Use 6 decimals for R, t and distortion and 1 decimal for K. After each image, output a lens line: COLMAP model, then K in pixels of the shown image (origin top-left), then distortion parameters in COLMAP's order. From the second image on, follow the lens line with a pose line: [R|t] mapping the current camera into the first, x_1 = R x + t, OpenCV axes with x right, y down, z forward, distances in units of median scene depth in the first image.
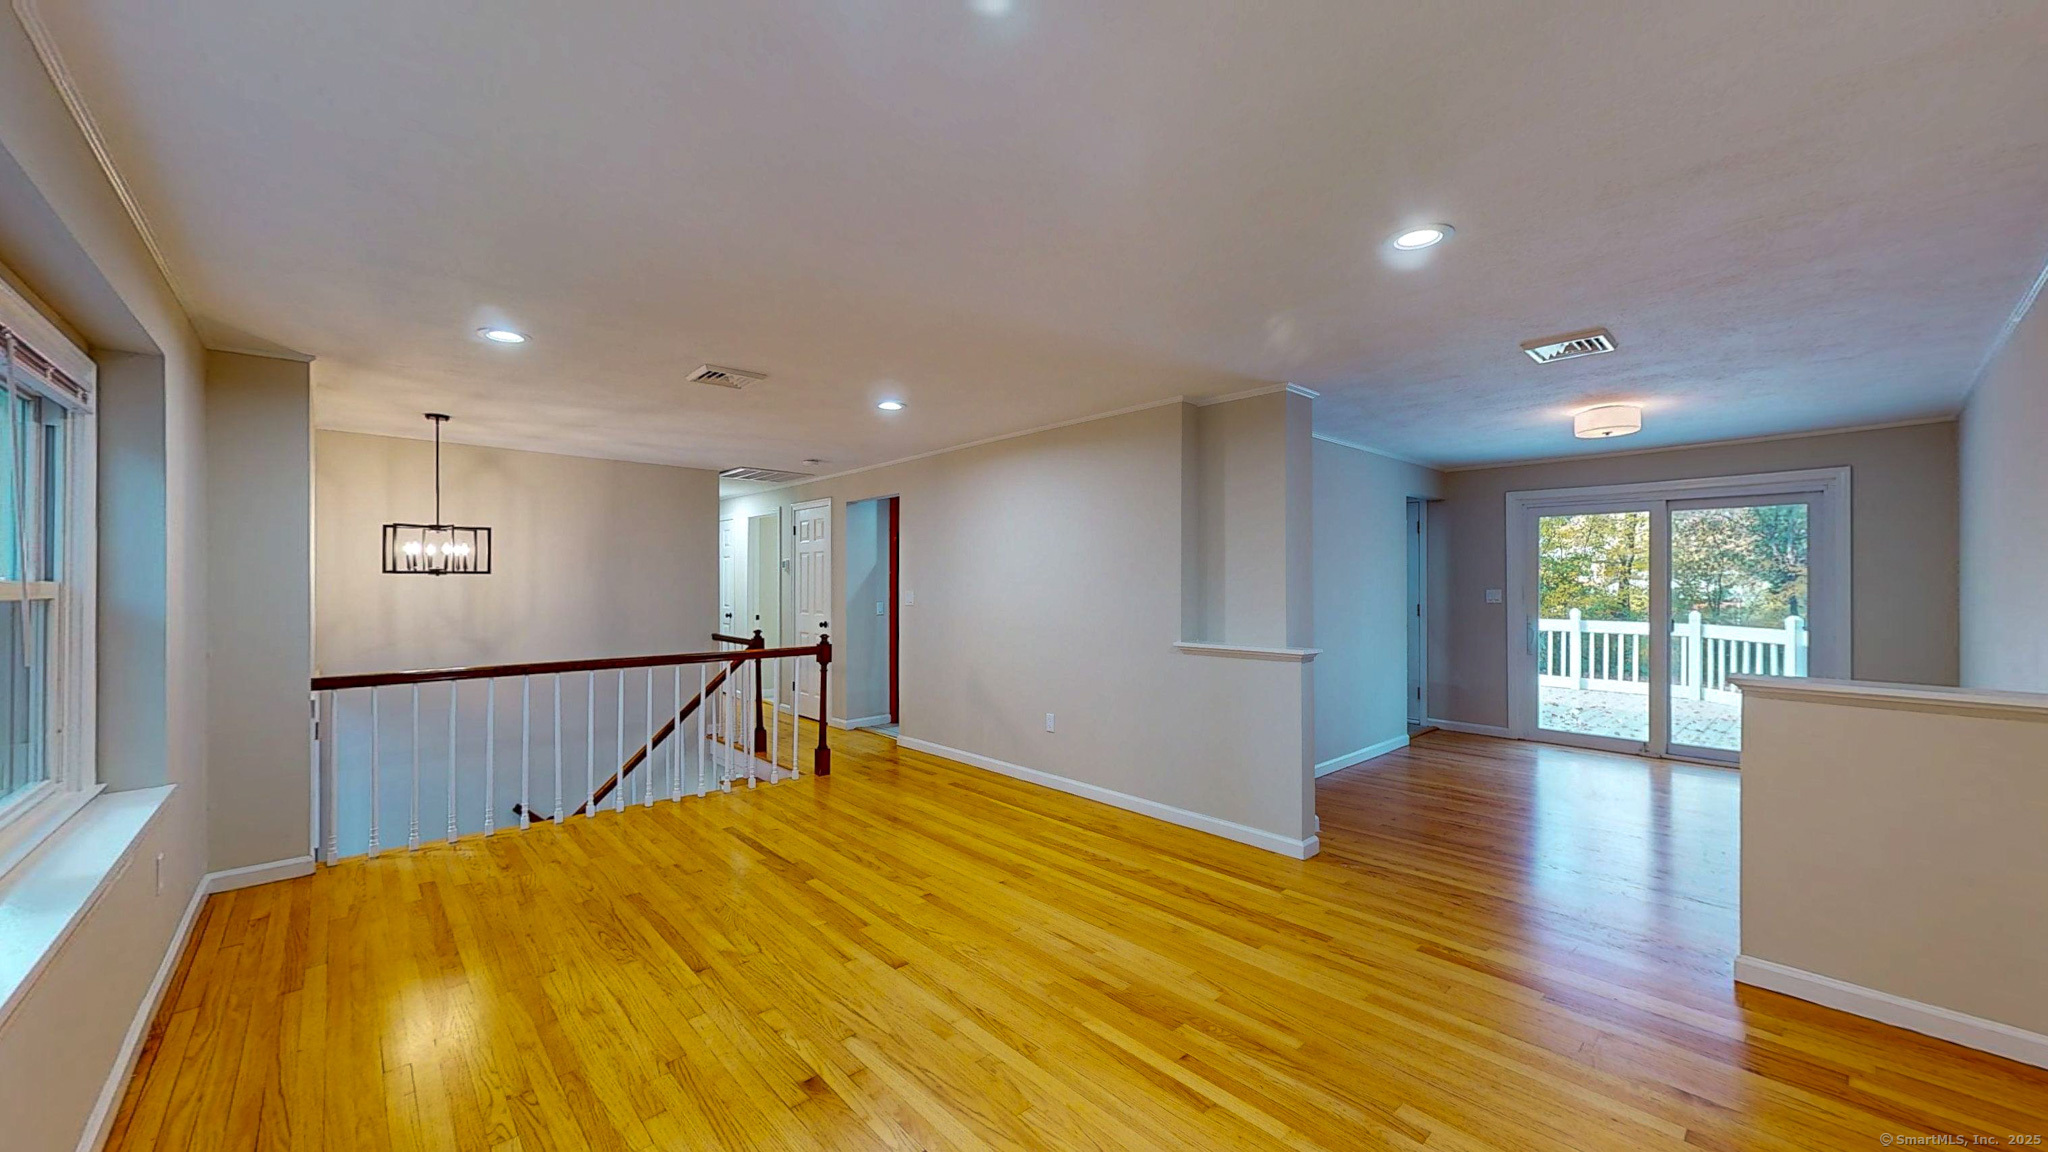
lens RADIAL K [[755.2, 0, 1030.5], [0, 755.2, 579.9], [0, 0, 1]] dist [0.001000, -0.000051]
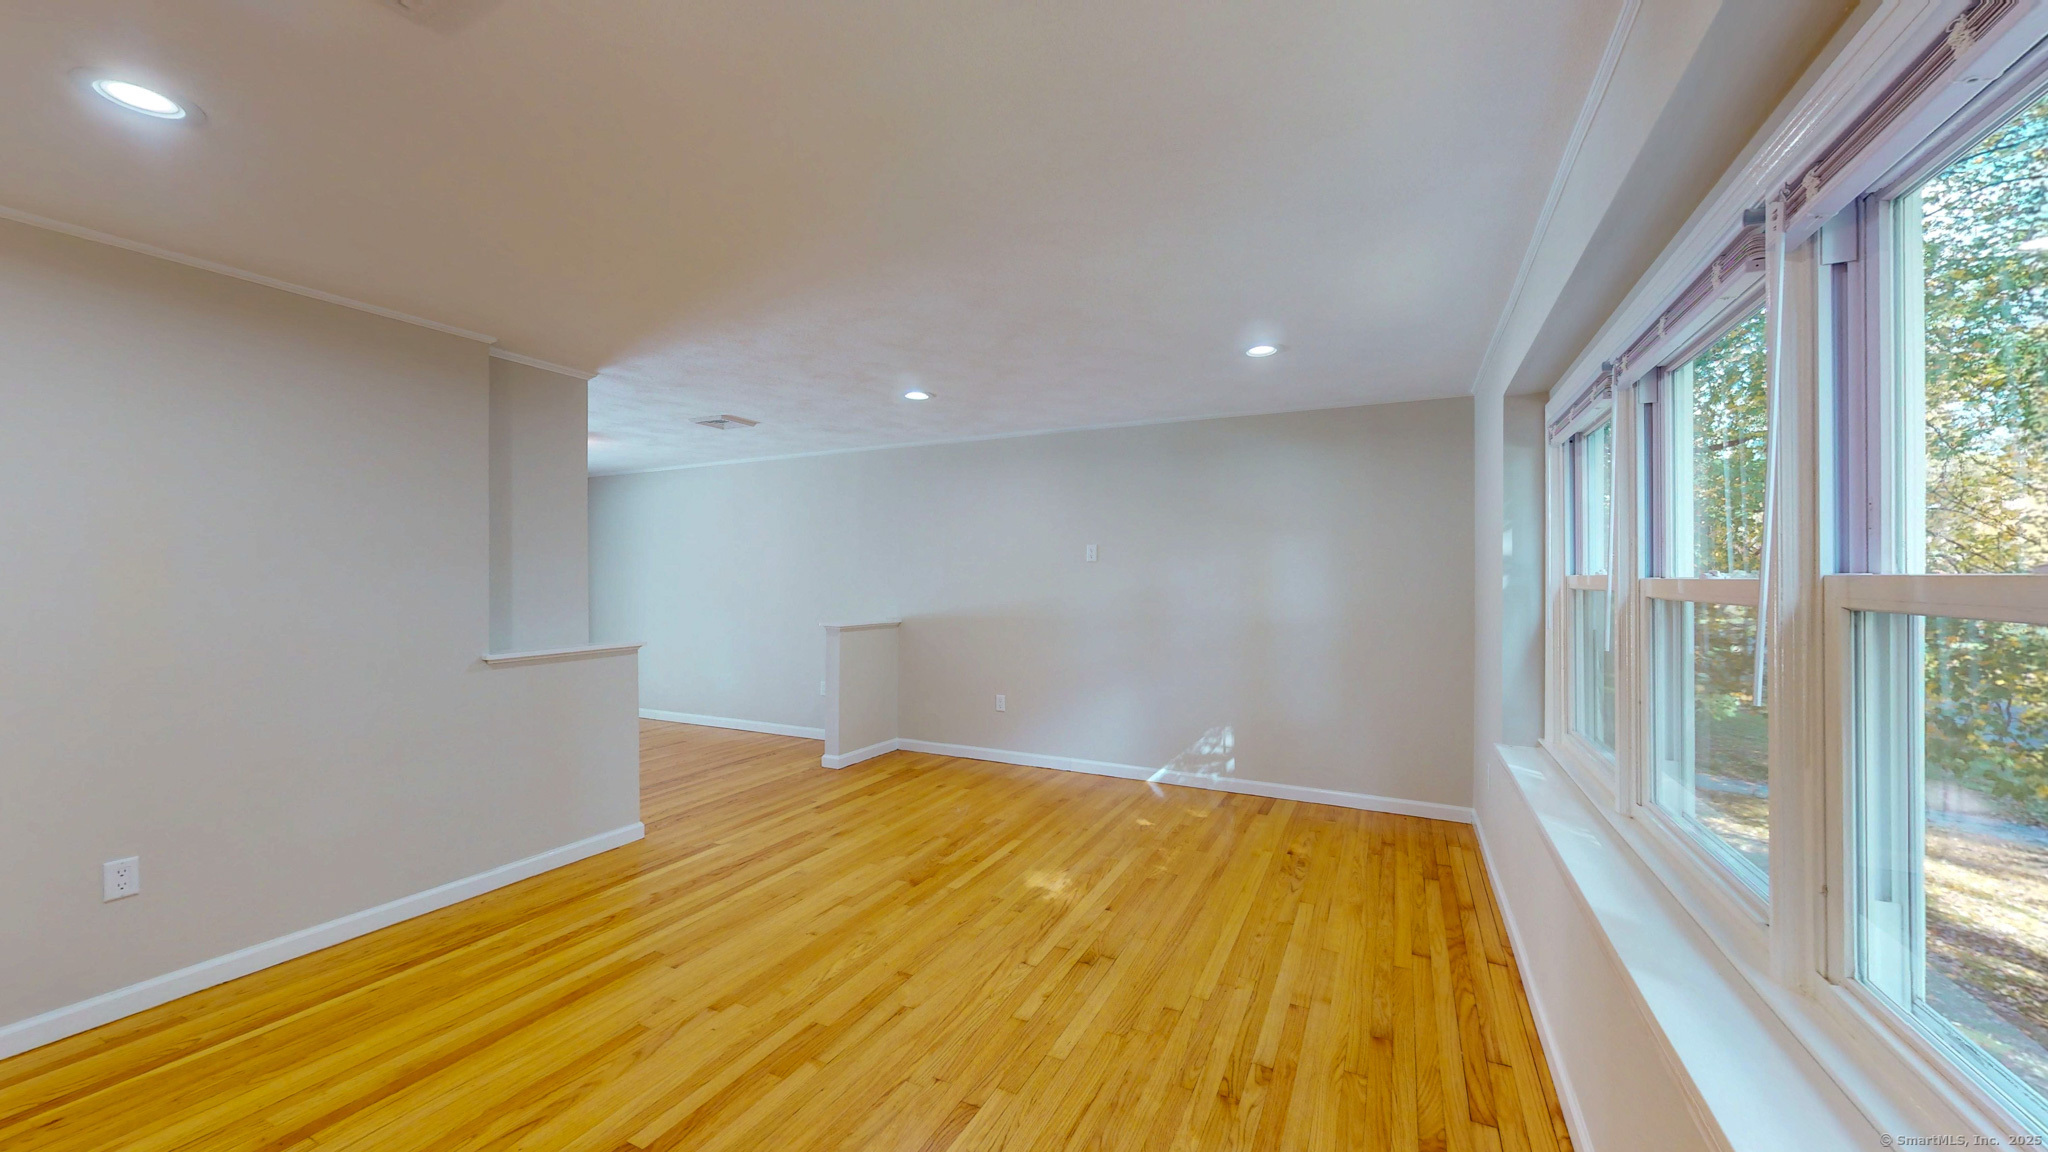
lens RADIAL K [[755.2, 0, 1031.4], [0, 755.2, 575.3], [0, 0, 1]] dist [0.001000, -0.000051]
pose [[-0.364211, 0.003224, 0.931311, -0.945121], [-0.004567, 0.999976, -0.005248, 0.006295], [-0.931305, -0.006165, -0.364187, 1.009066]]
